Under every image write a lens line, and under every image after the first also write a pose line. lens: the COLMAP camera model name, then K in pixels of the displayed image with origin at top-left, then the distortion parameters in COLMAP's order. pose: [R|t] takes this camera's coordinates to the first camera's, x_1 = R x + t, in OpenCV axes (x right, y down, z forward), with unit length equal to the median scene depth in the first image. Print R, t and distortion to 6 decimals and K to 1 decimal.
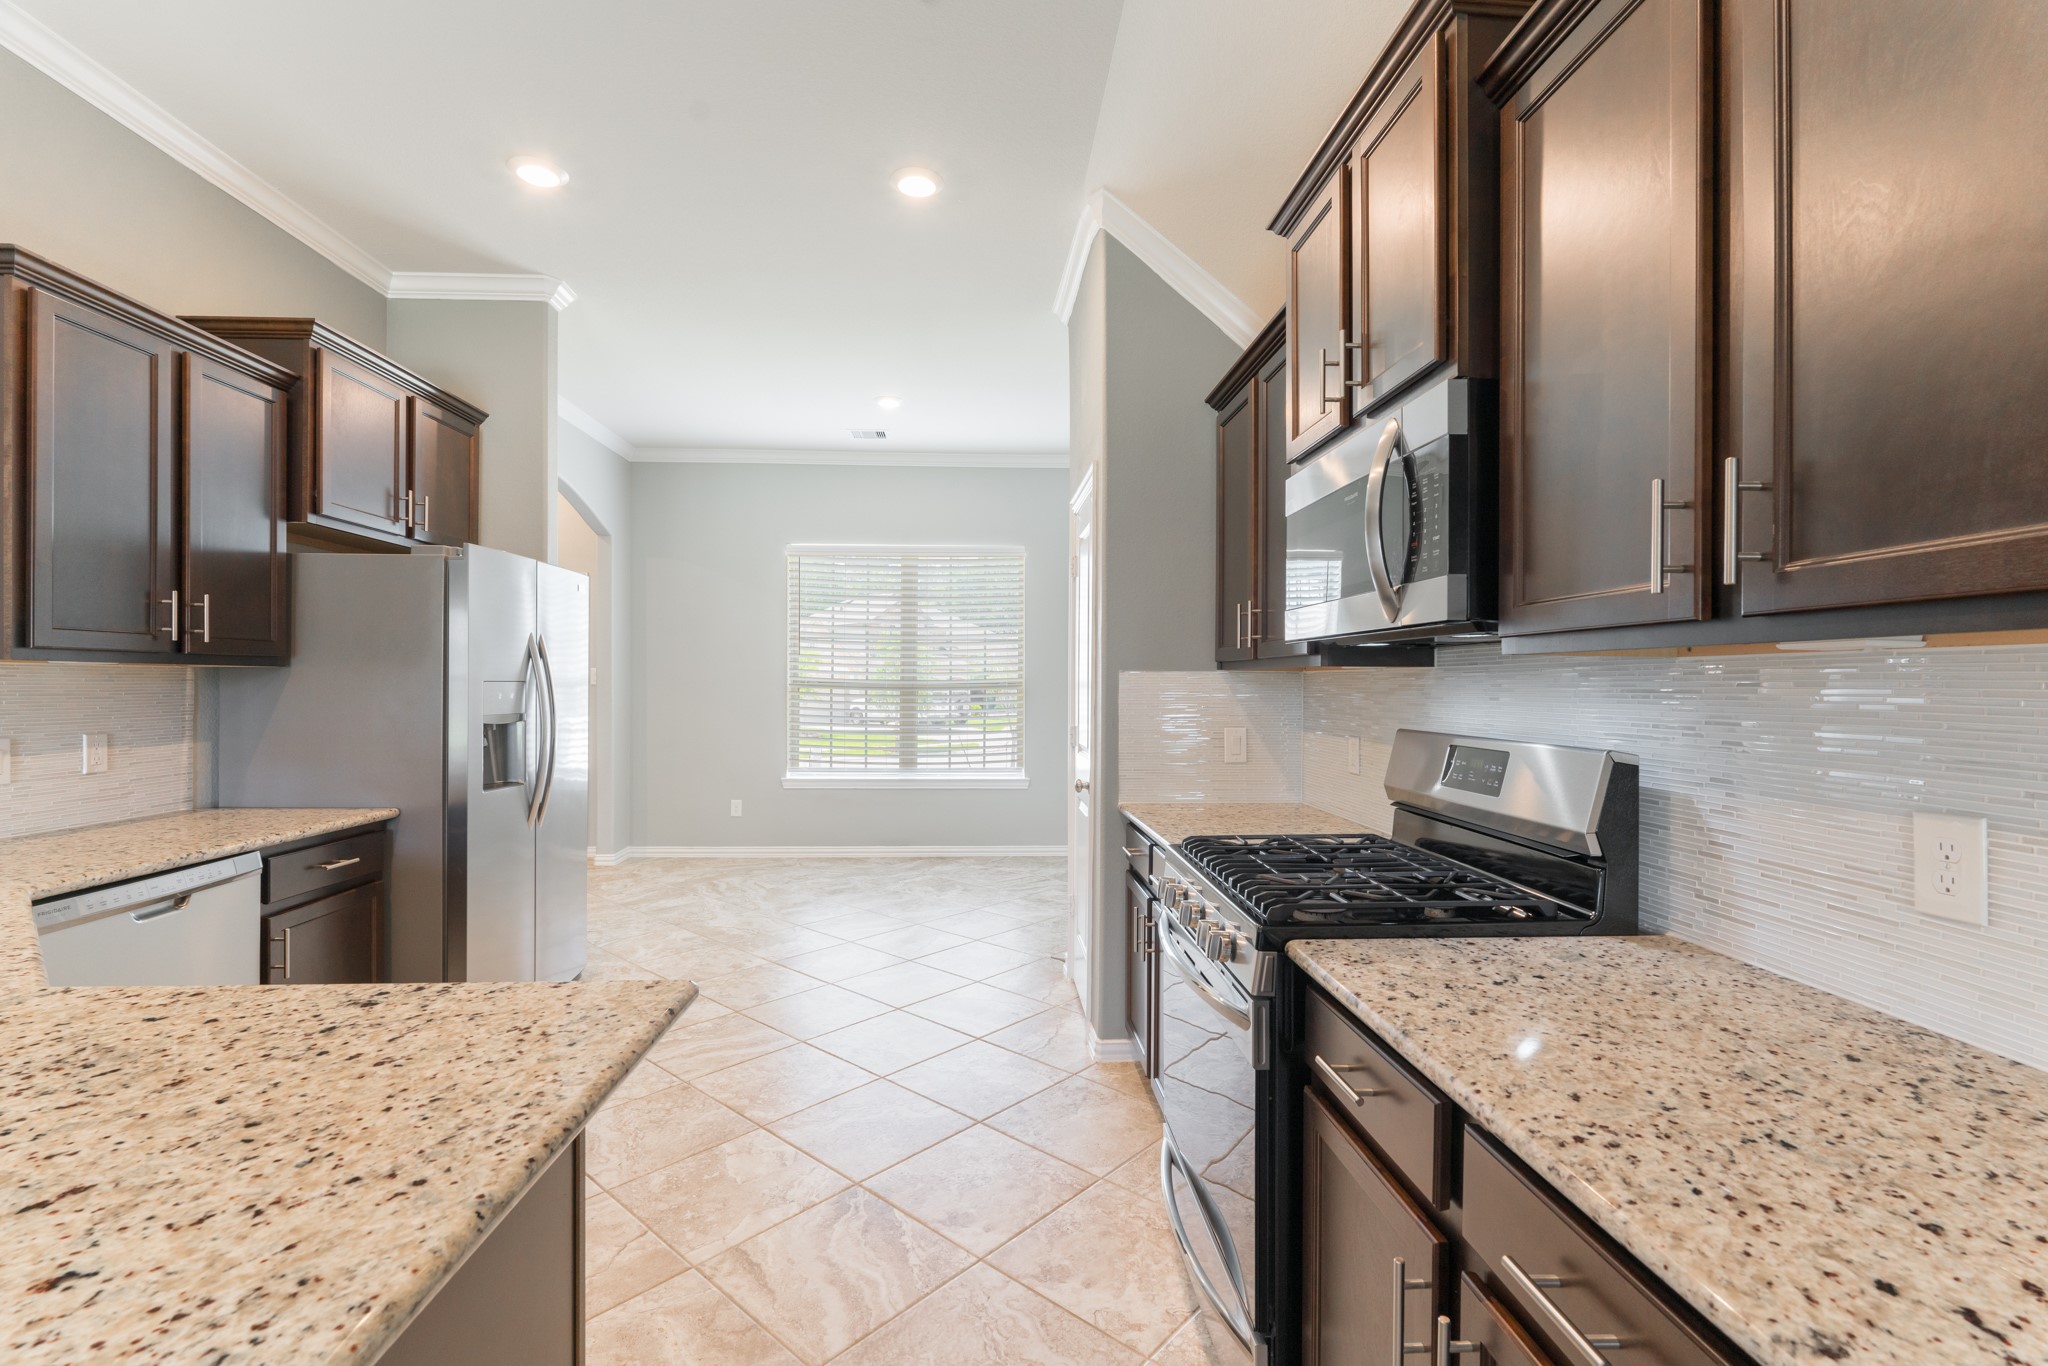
lens RADIAL K [[918.0, 0, 1034.0], [0, 918.0, 686.6], [0, 0, 1]] dist [-0.009467, 0.000207]
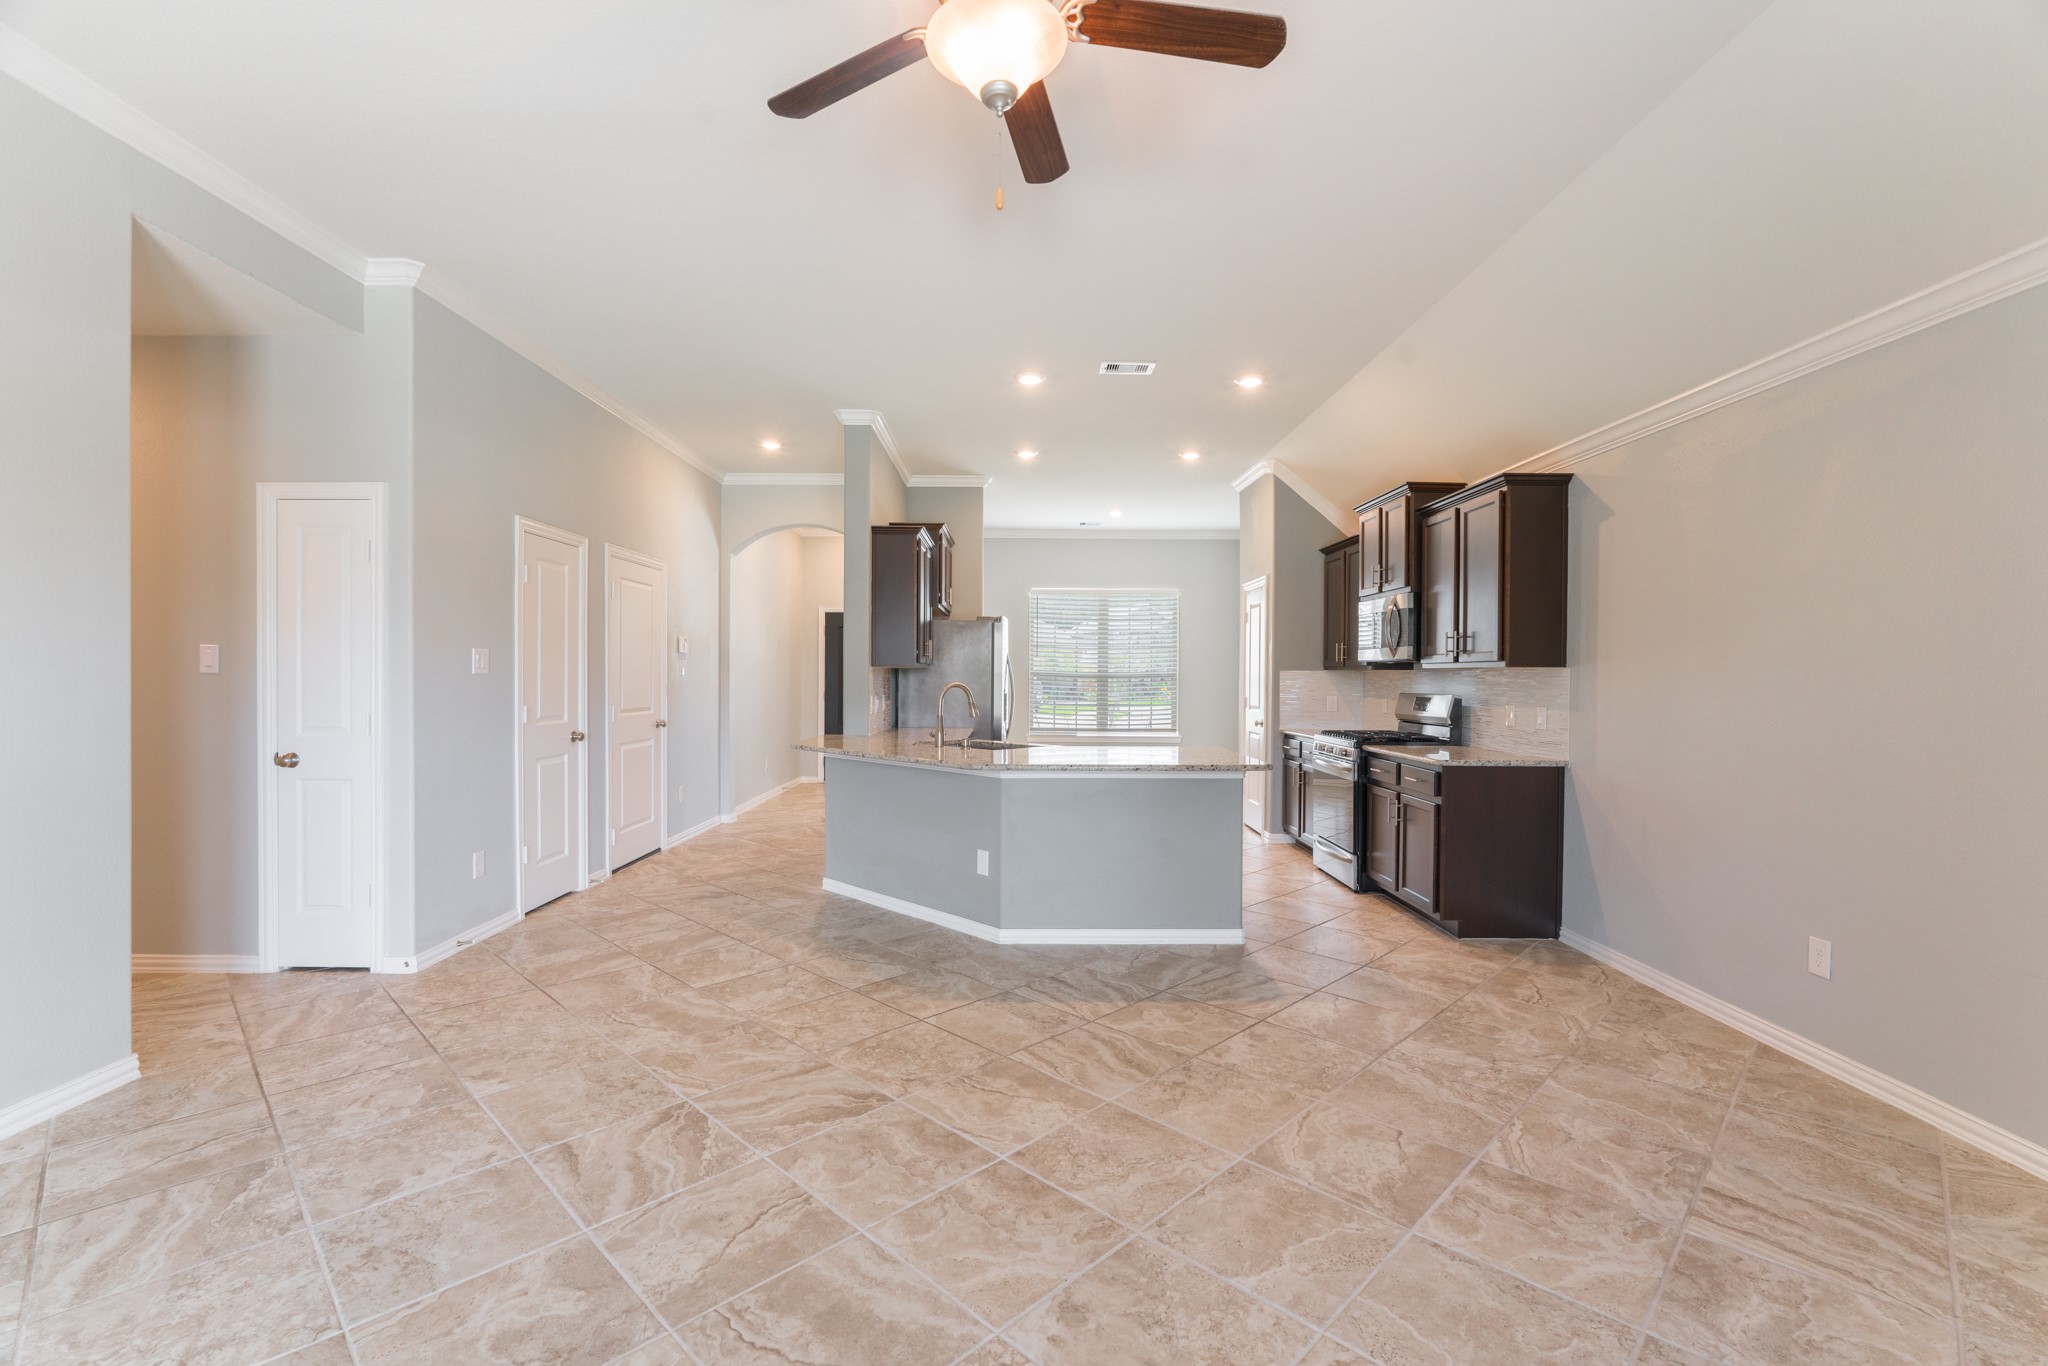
lens RADIAL K [[903.8, 0, 1028.6], [0, 903.8, 686.6], [0, 0, 1]] dist [-0.008638, 0.000974]
pose [[0.998541, 0.002182, -0.053953, -0.413762], [-0.001587, 0.999937, 0.011075, -0.000693], [0.053973, -0.010974, 0.998482, -1.283833]]
